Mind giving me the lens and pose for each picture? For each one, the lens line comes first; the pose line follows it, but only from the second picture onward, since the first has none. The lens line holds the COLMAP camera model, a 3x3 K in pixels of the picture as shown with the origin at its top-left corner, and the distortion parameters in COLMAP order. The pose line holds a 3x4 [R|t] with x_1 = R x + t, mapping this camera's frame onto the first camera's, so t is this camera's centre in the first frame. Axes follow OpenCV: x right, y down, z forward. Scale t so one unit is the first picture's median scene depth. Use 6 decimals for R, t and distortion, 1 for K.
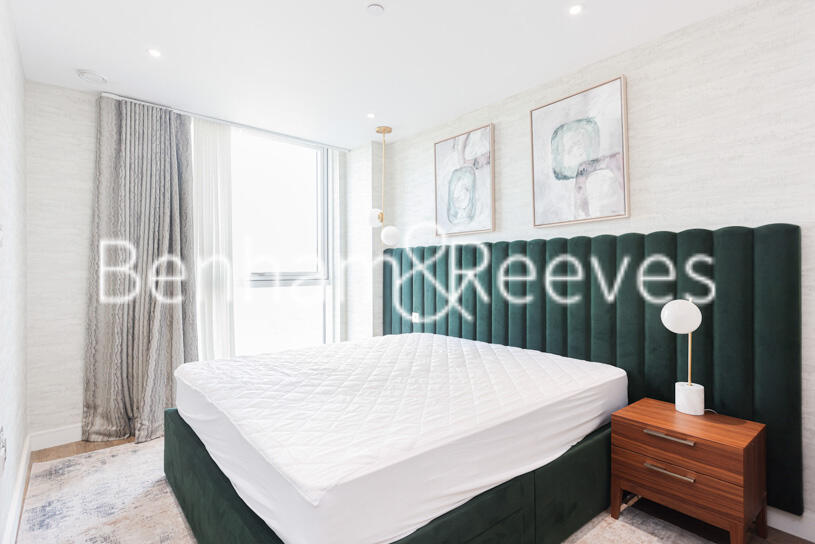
lens RADIAL K [[415.0, 0, 410.2], [0, 415.0, 269.2], [0, 0, 1]] dist [0.018080, 0.002256]
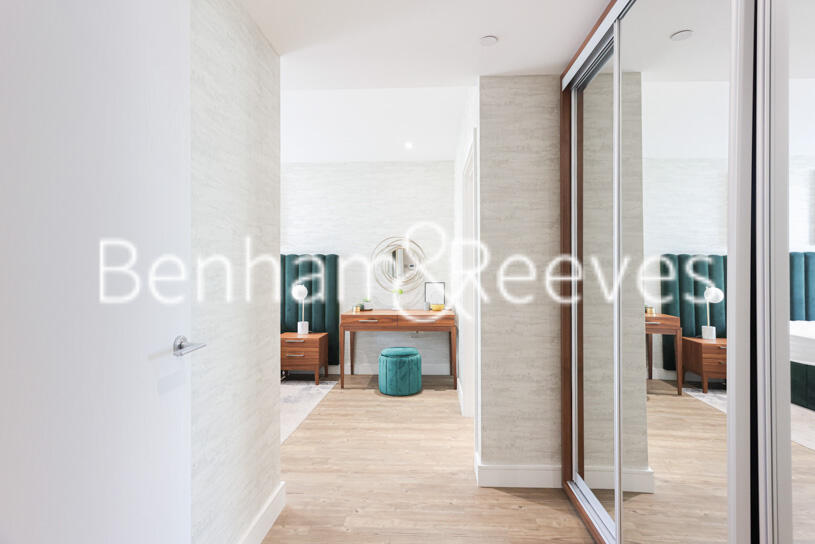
lens RADIAL K [[415.0, 0, 410.2], [0, 415.0, 269.2], [0, 0, 1]] dist [0.018080, 0.002256]
pose [[0.678037, 0.001085, 0.735027, -0.608782], [-0.001720, 0.999999, 0.000111, -0.015004], [-0.735026, -0.001339, 0.678038, -0.974159]]
